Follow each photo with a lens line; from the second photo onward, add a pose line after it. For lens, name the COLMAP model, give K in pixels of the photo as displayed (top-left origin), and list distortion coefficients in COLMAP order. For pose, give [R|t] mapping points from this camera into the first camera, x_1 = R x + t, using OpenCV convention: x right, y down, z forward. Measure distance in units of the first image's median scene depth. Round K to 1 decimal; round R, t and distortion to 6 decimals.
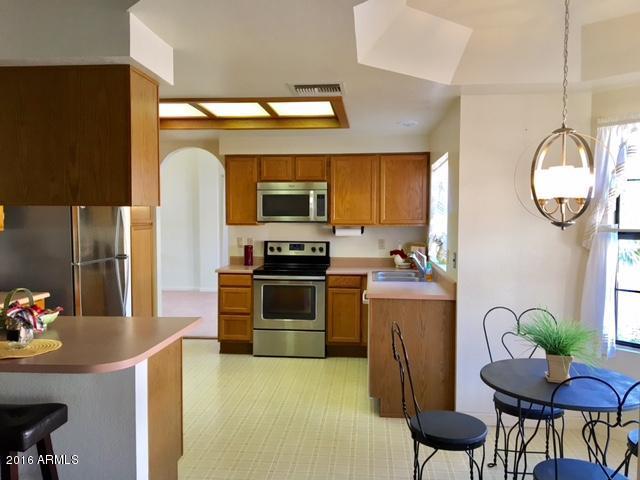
lens RADIAL K [[526.4, 0, 320.0], [0, 526.4, 240.0], [0, 0, 1]] dist [-0.011283, -0.005771]
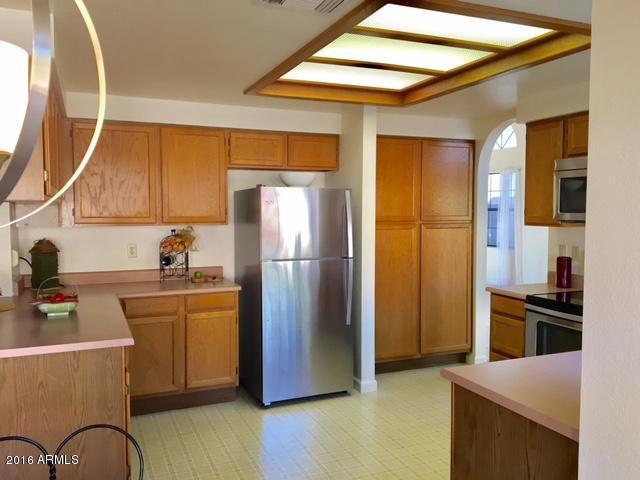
lens RADIAL K [[536.6, 0, 320.0], [0, 536.6, 240.0], [0, 0, 1]] dist [0.072261, -0.097762]
pose [[0.478467, 0.047474, -0.876821, 0.327559], [-0.034072, 0.998789, 0.035485, -0.025594], [0.877444, 0.012897, 0.479505, 0.434057]]
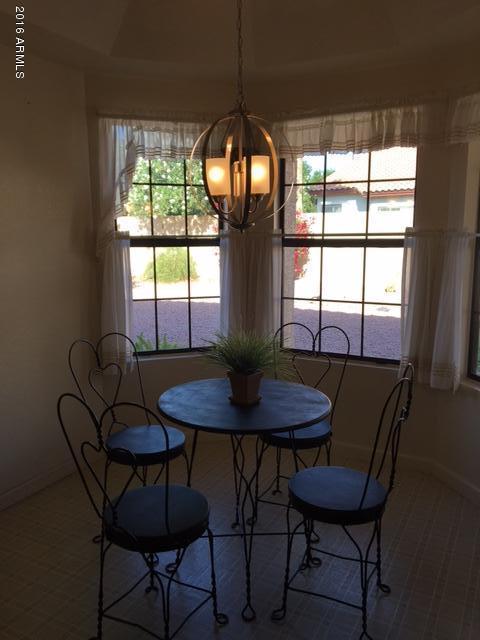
lens RADIAL K [[536.6, 0, 240.0], [0, 536.6, 320.0], [0, 0, 1]] dist [0.072261, -0.097762]
pose [[0.369729, -0.158571, 0.915509, -0.162015], [0.044195, 0.987215, 0.153142, -0.006857], [-0.928088, -0.016160, 0.372010, 0.274585]]
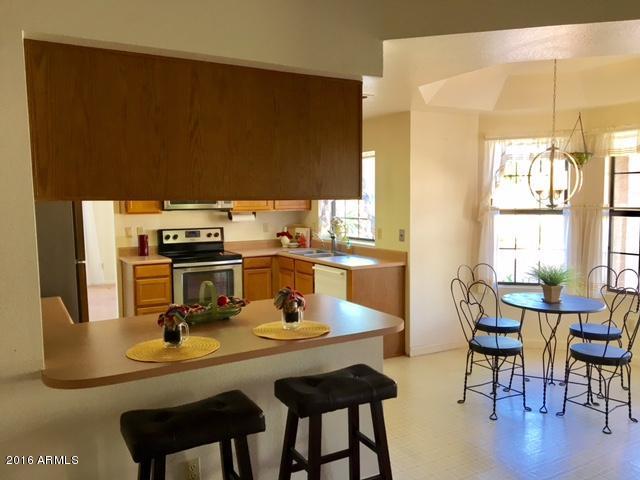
lens RADIAL K [[536.6, 0, 320.0], [0, 536.6, 240.0], [0, 0, 1]] dist [0.072261, -0.097762]
pose [[0.814201, -0.057555, 0.577723, -0.468885], [0.039126, 0.998251, 0.044309, -0.012106], [-0.579263, -0.013472, 0.815029, 0.010547]]
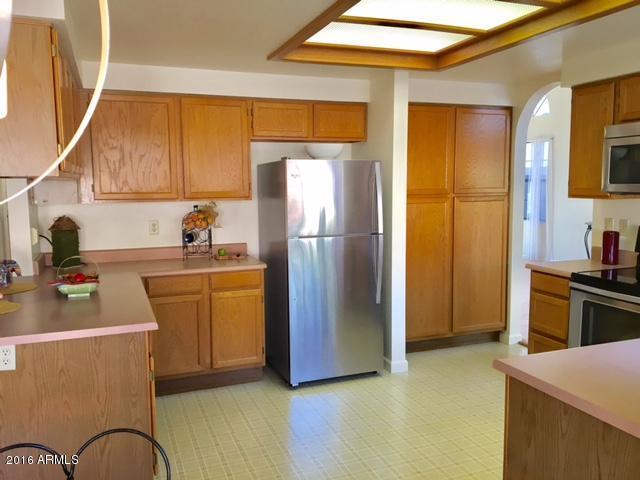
lens RADIAL K [[536.6, 0, 320.0], [0, 536.6, 240.0], [0, 0, 1]] dist [0.072261, -0.097762]
pose [[0.446515, 0.088892, -0.890350, 0.291897], [-0.025635, 0.995915, 0.086576, -0.026957], [0.894409, -0.015833, 0.446970, 0.440507]]
